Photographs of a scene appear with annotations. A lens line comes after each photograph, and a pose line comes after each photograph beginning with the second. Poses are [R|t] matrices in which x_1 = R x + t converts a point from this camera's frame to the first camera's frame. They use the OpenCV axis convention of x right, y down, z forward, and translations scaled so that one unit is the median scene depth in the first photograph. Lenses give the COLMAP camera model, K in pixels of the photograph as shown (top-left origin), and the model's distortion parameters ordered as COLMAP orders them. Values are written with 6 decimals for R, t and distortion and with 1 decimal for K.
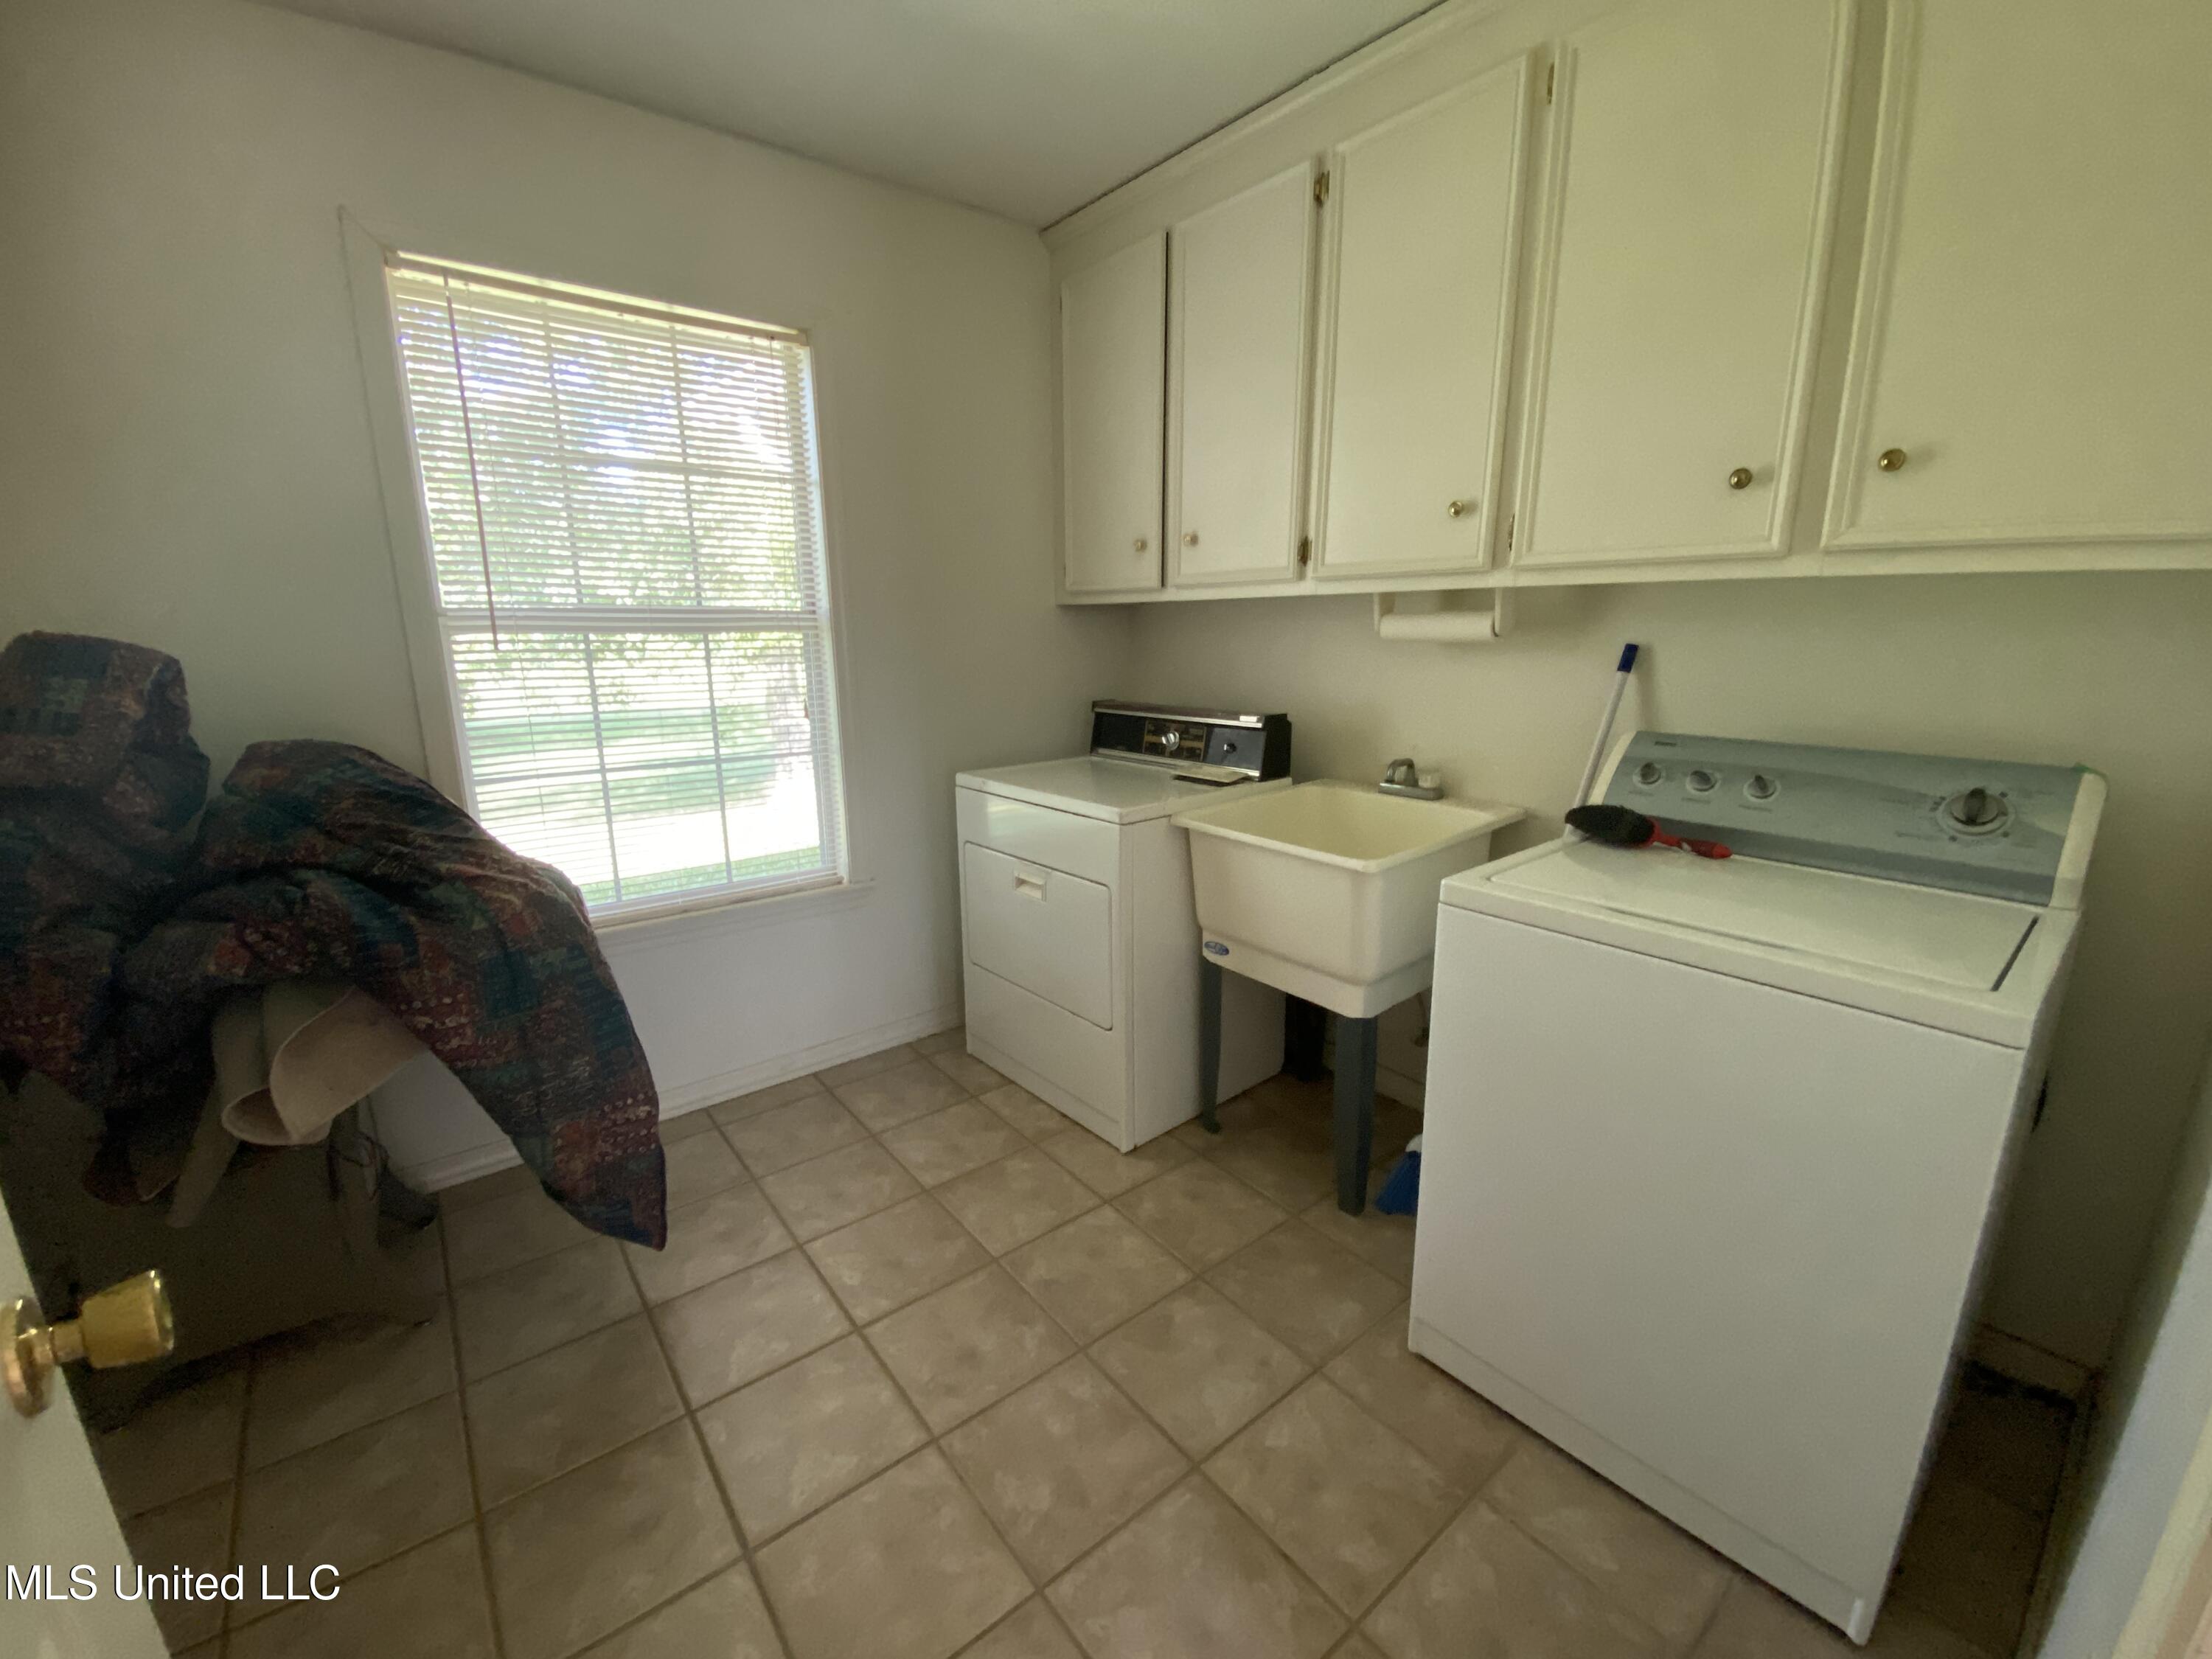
lens RADIAL K [[896.3, 0, 1106.0], [0, 896.3, 824.0], [0, 0, 1]] dist [0.031259, -0.027617]
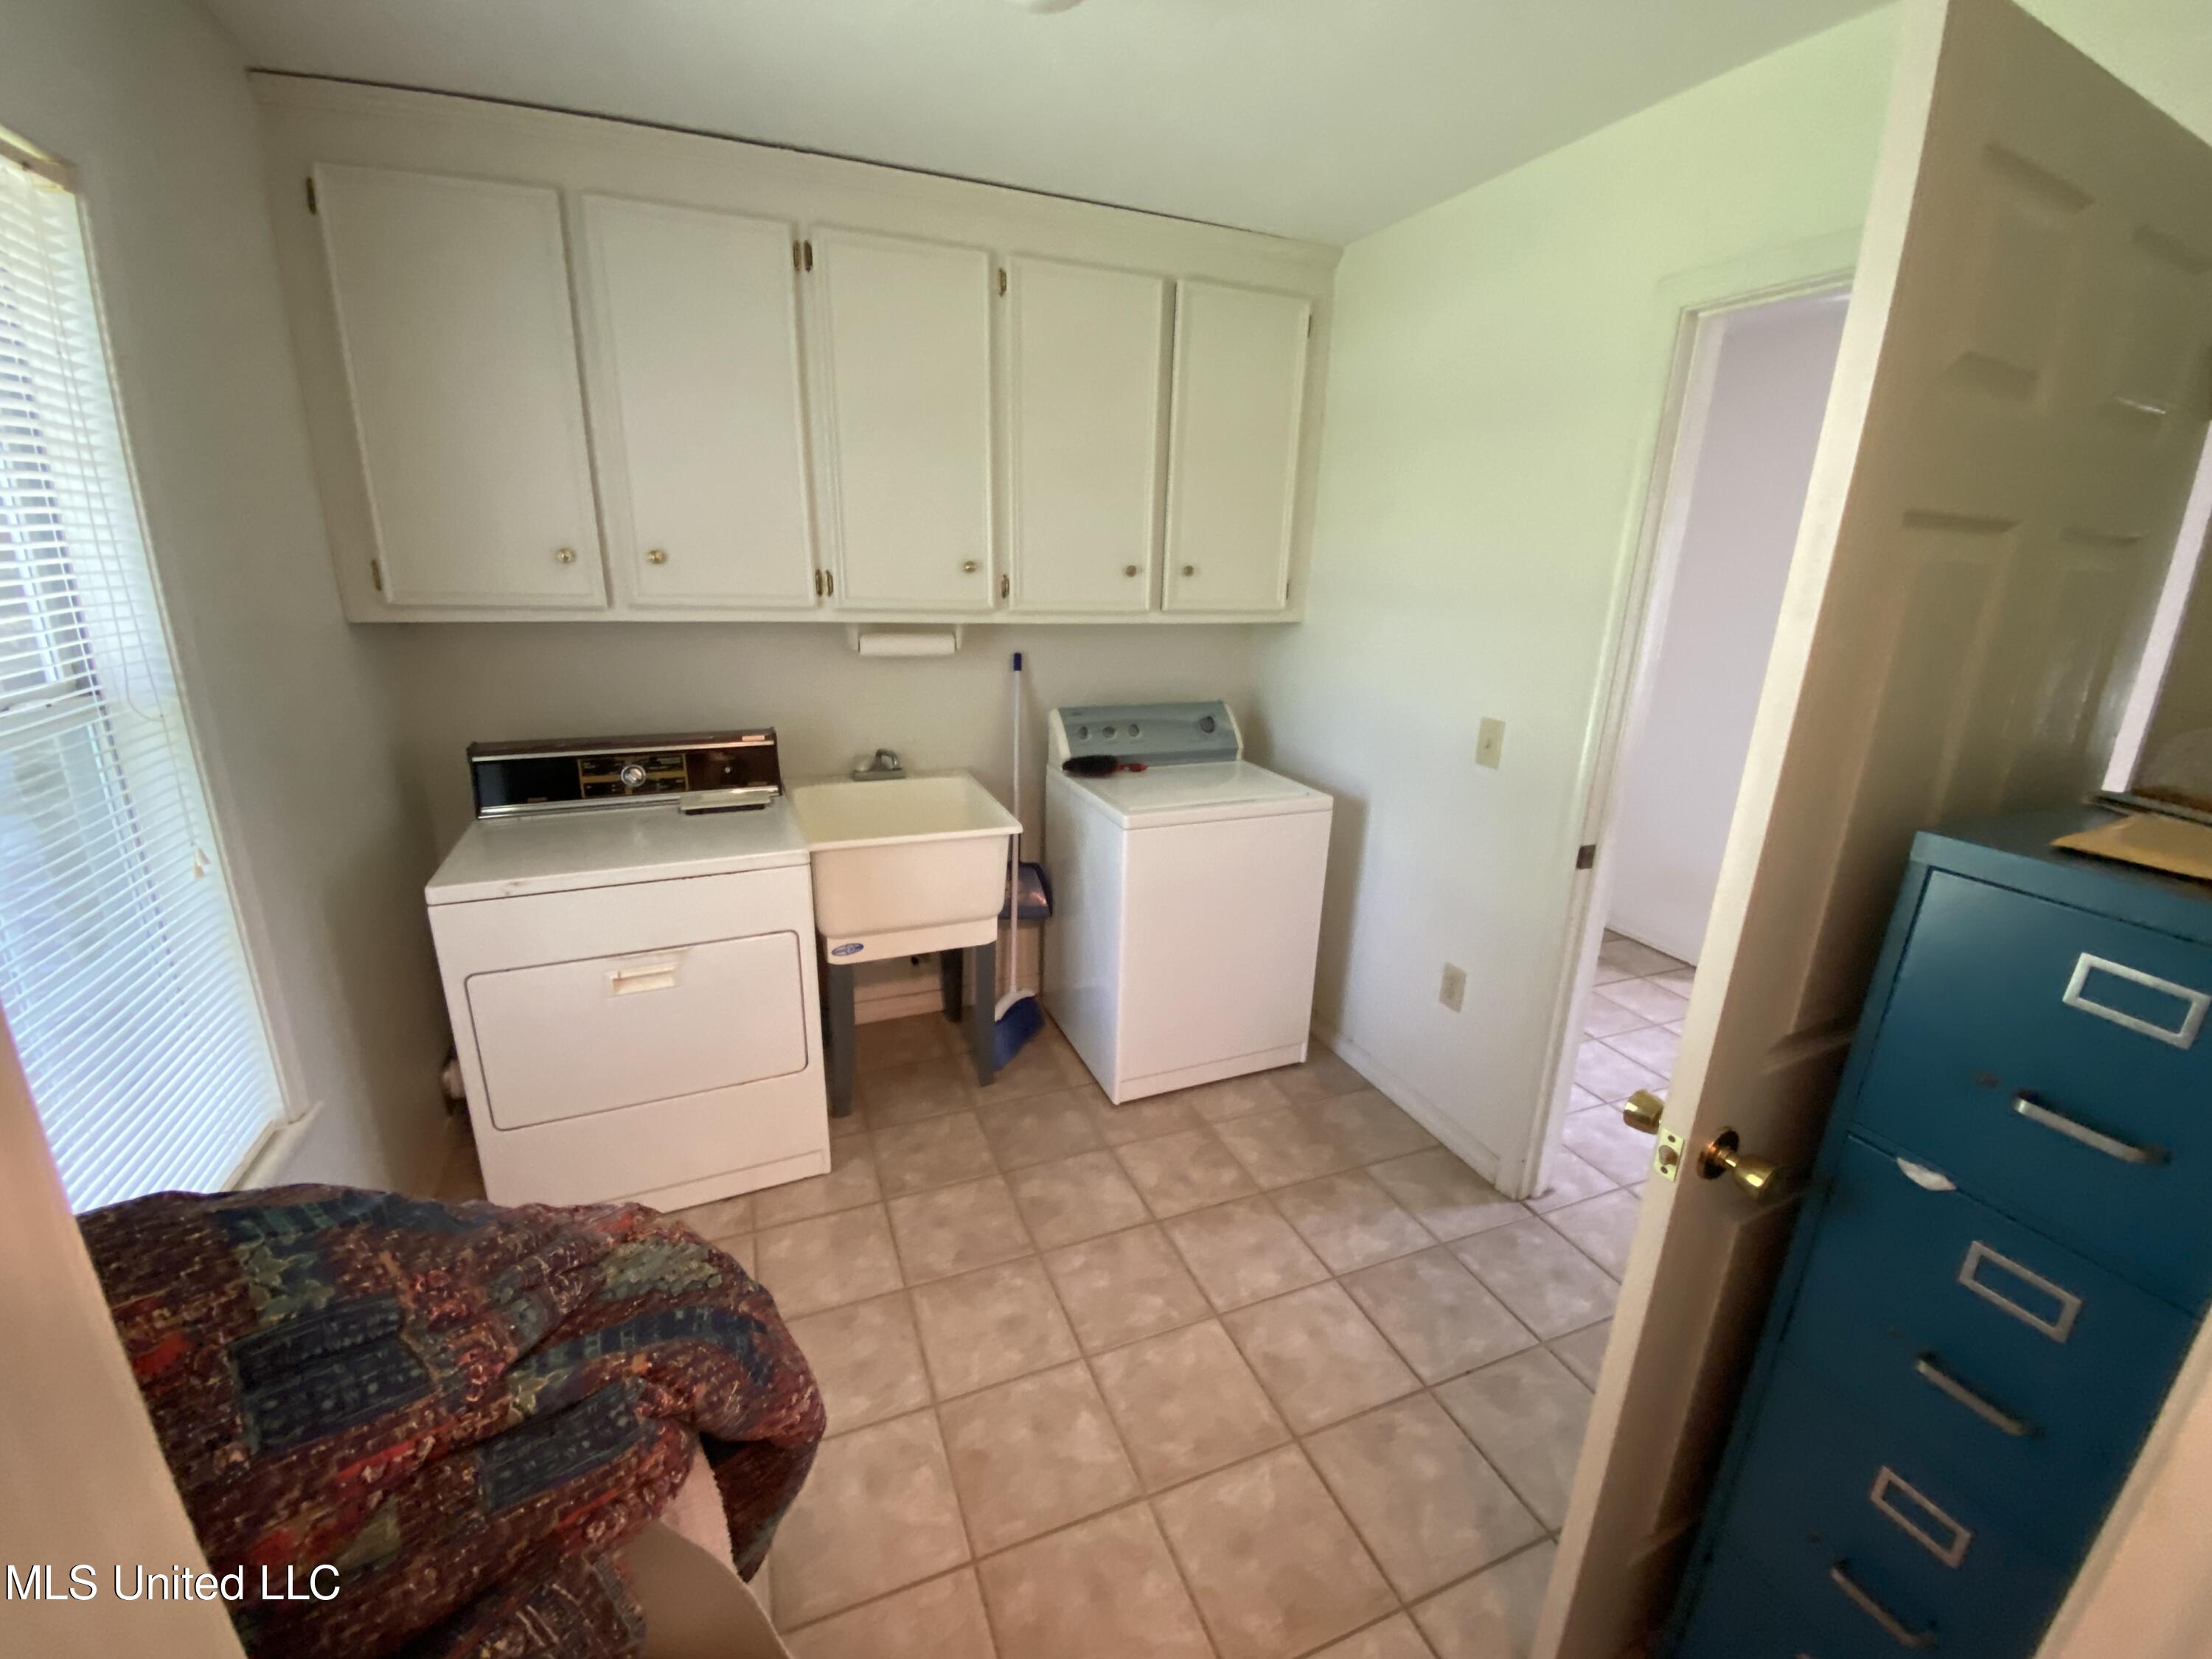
lens RADIAL K [[896.3, 0, 1106.0], [0, 896.3, 824.0], [0, 0, 1]] dist [0.031259, -0.027617]
pose [[0.283180, -0.254457, 0.924695, -0.783184], [0.182126, 0.960885, 0.208641, -0.184494], [-0.941615, 0.109328, 0.318447, 0.347478]]
